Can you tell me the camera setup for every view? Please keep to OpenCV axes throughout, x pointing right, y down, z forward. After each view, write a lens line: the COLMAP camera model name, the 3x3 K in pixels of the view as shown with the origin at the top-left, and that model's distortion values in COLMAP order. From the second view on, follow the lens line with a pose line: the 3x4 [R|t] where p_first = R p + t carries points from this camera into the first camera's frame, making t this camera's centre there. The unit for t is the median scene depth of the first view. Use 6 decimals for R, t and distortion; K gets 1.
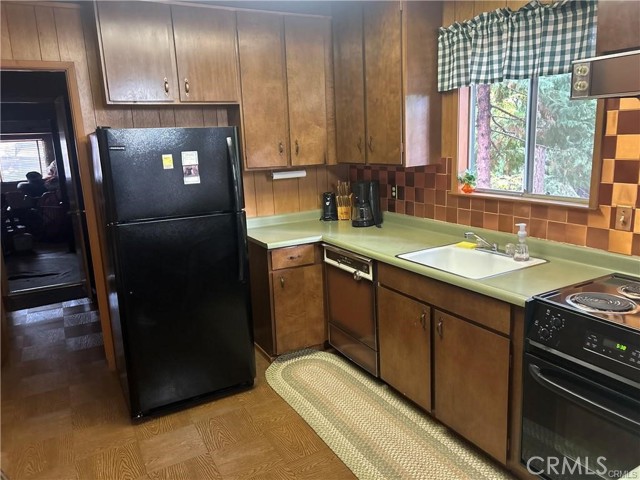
lens RADIAL K [[477.6, 0, 323.8], [0, 477.6, 239.9], [0, 0, 1]] dist [0.059825, -0.070101]
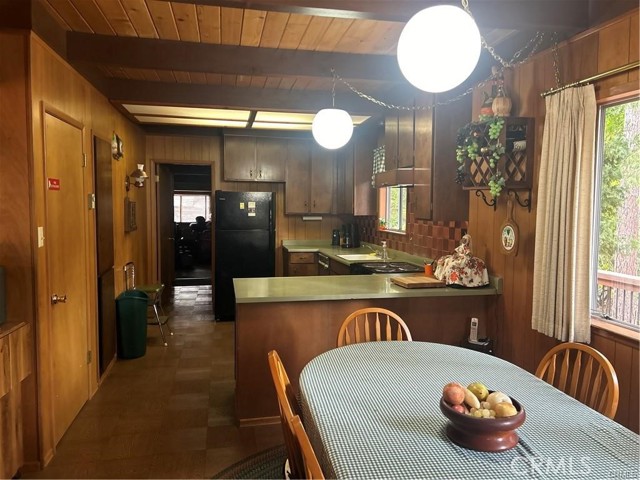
lens RADIAL K [[477.6, 0, 326.1], [0, 477.6, 239.8], [0, 0, 1]] dist [0.059825, -0.070101]
pose [[0.955229, 0.070864, -0.287255, 0.653214], [-0.108078, 0.987373, -0.115820, 0.198355], [0.275421, 0.141681, 0.950826, -0.941226]]
